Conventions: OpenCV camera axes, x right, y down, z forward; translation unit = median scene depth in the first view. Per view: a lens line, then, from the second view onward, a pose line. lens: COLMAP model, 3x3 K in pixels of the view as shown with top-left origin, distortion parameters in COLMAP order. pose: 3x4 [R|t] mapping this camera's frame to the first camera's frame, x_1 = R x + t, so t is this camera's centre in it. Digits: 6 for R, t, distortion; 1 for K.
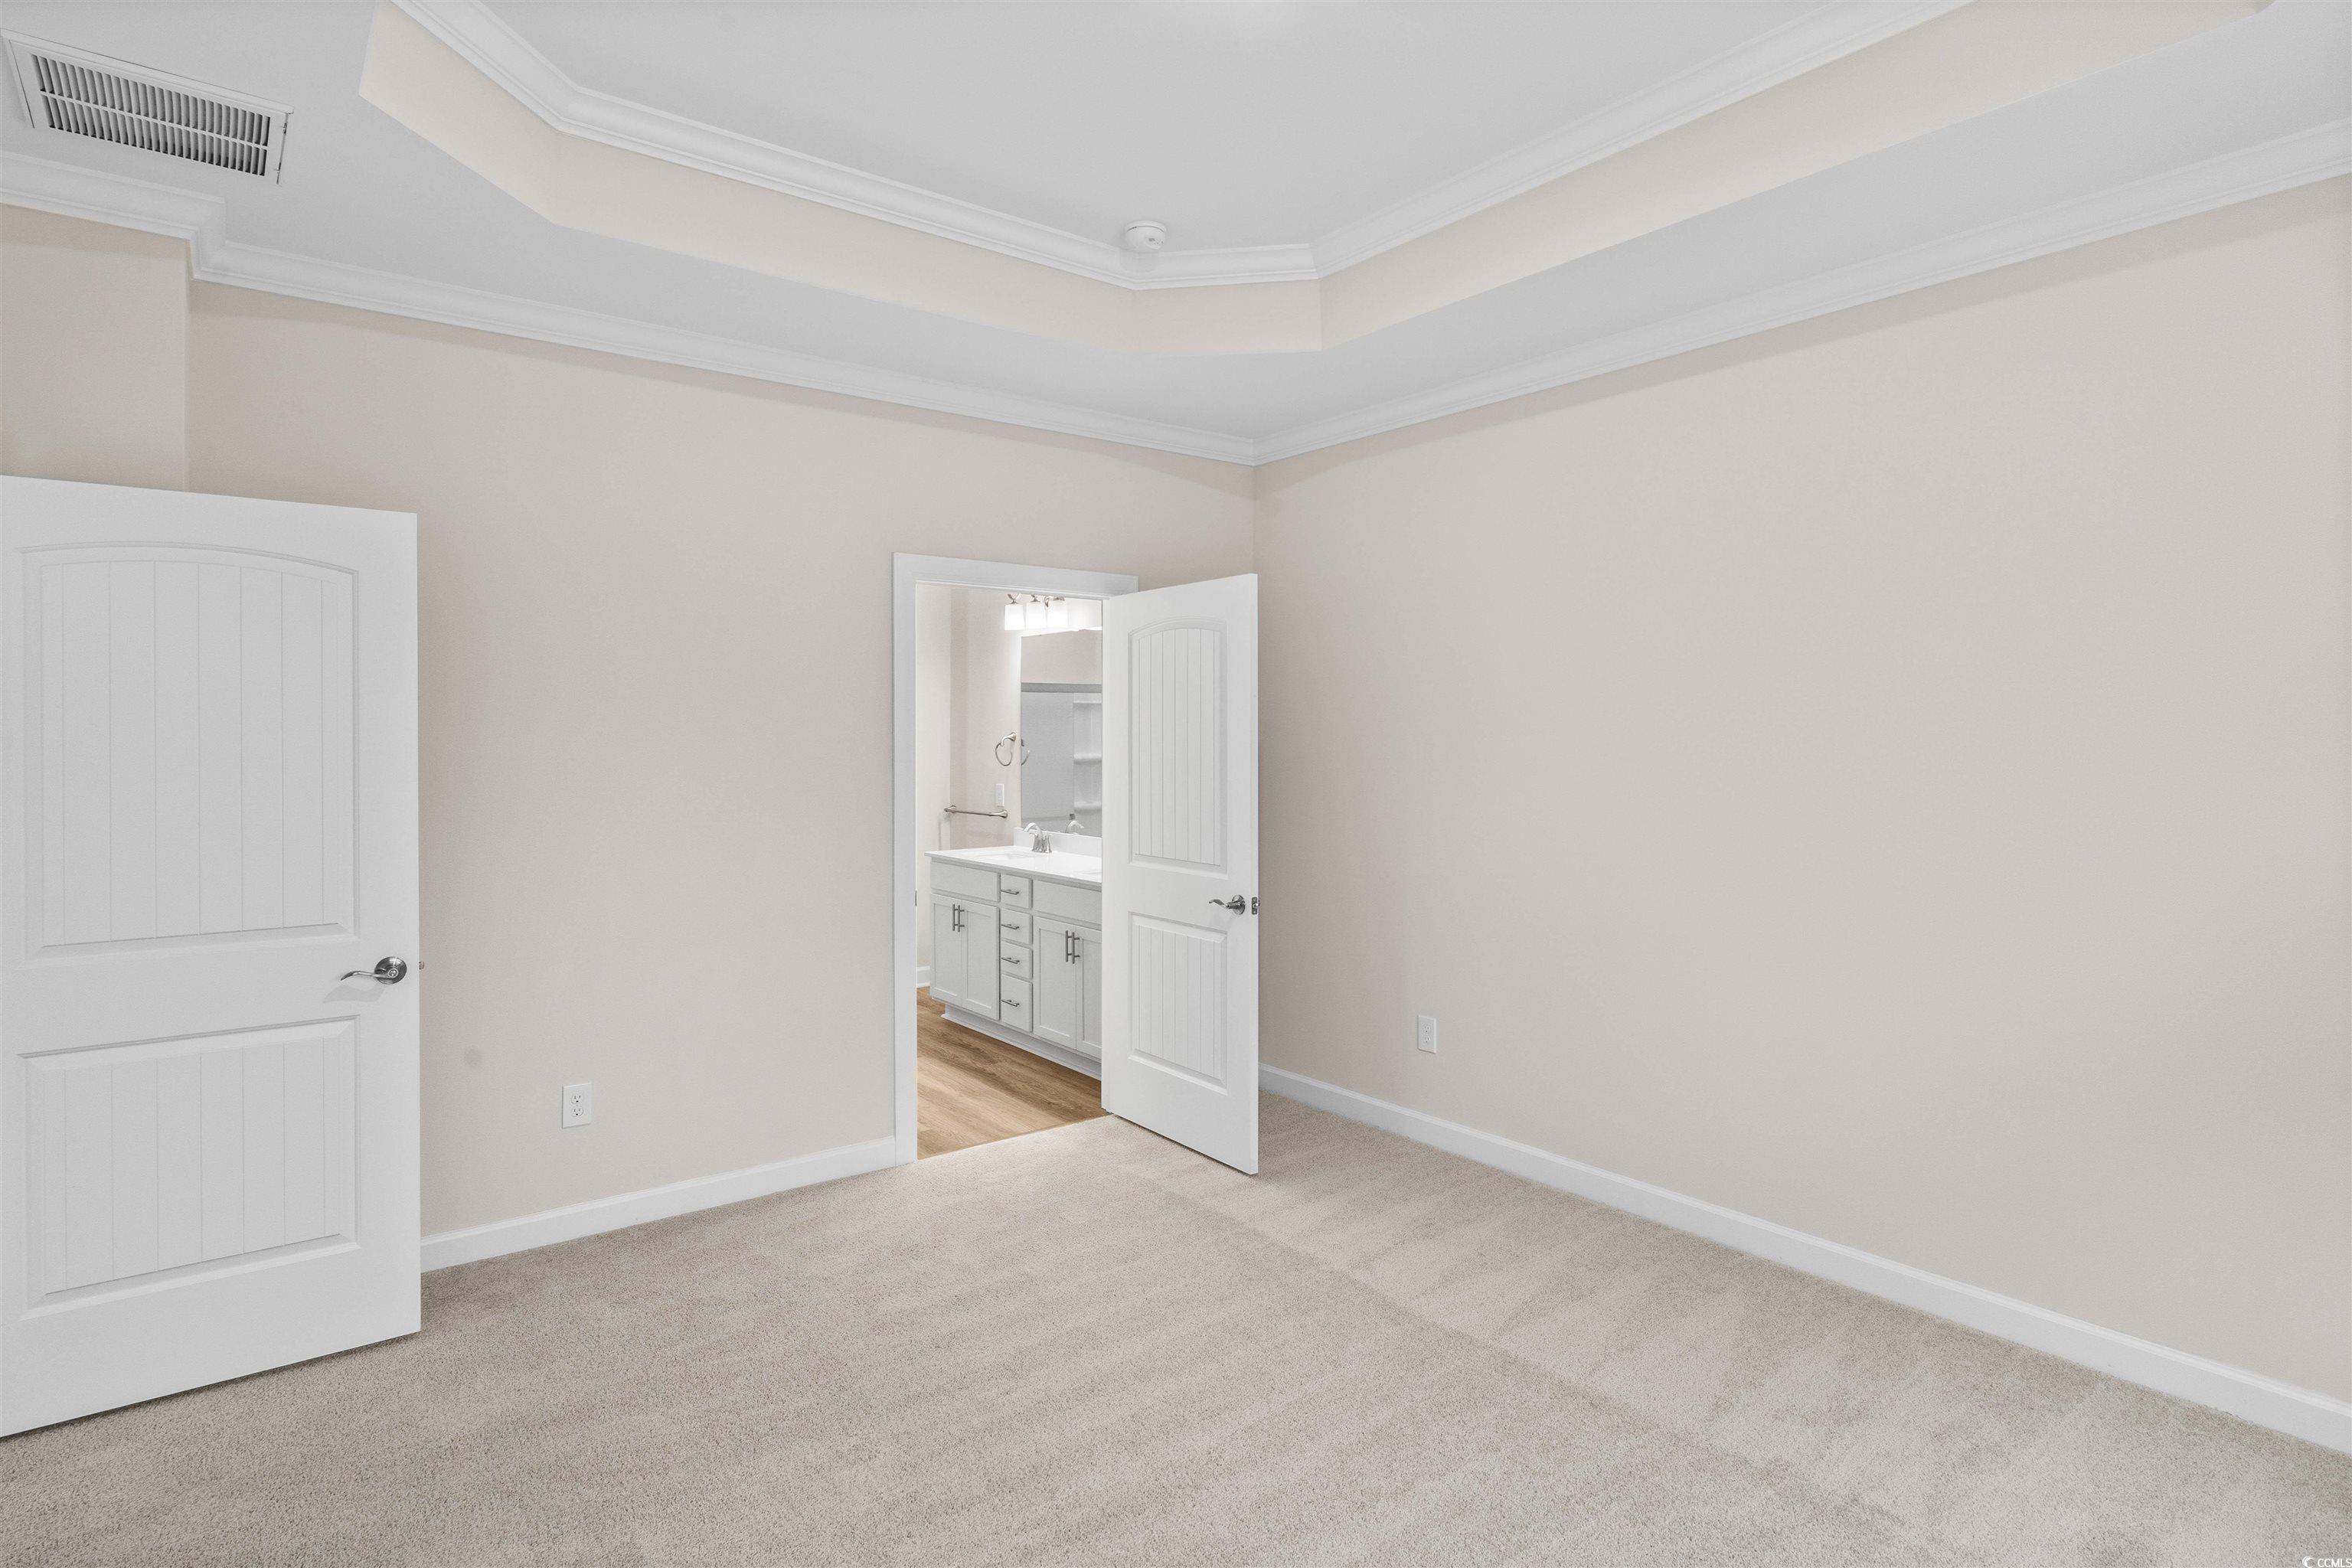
lens RADIAL K [[1213.8, 0, 1174.9], [0, 1213.8, 742.6], [0, 0, 1]] dist [-0.000391, 0.000117]
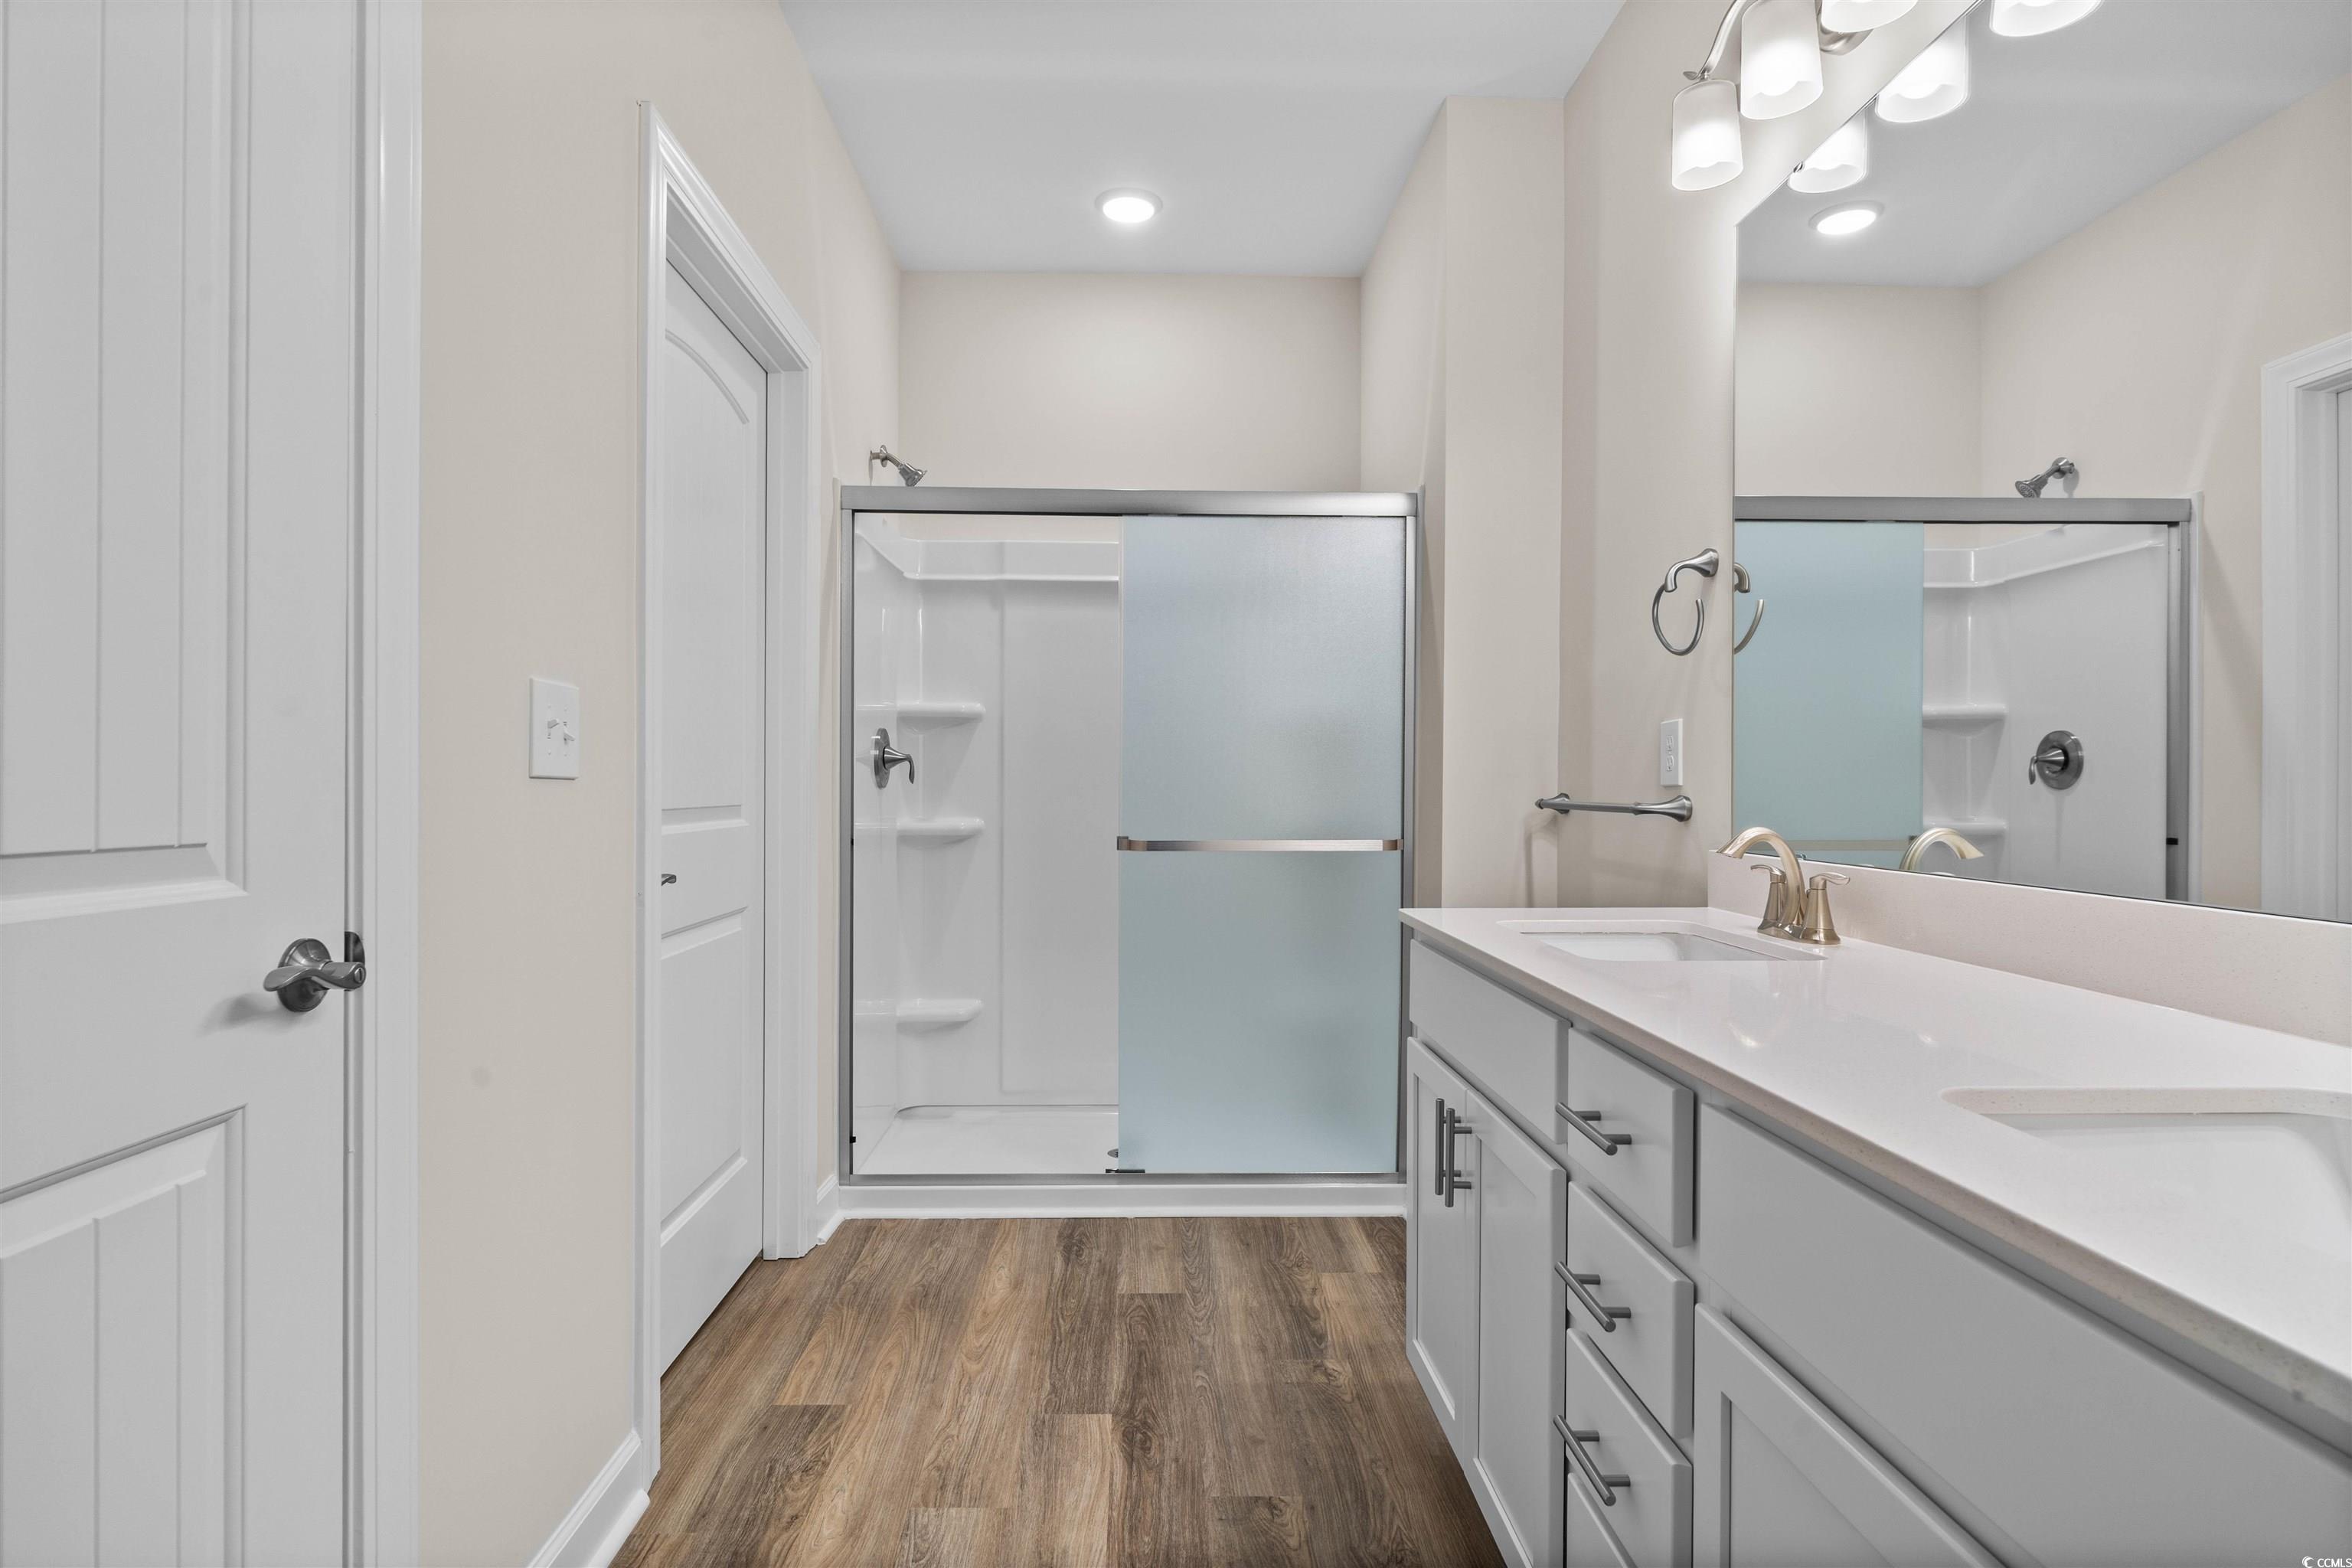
lens RADIAL K [[1230.1, 0, 1165.0], [0, 1230.1, 785.7], [0, 0, 1]] dist [0.000042, 0.000320]
pose [[0.809399, 0.007415, -0.587212, -0.066222], [-0.008121, 0.999966, 0.001433, 0.060302], [0.587203, 0.003609, 0.809432, 0.732183]]
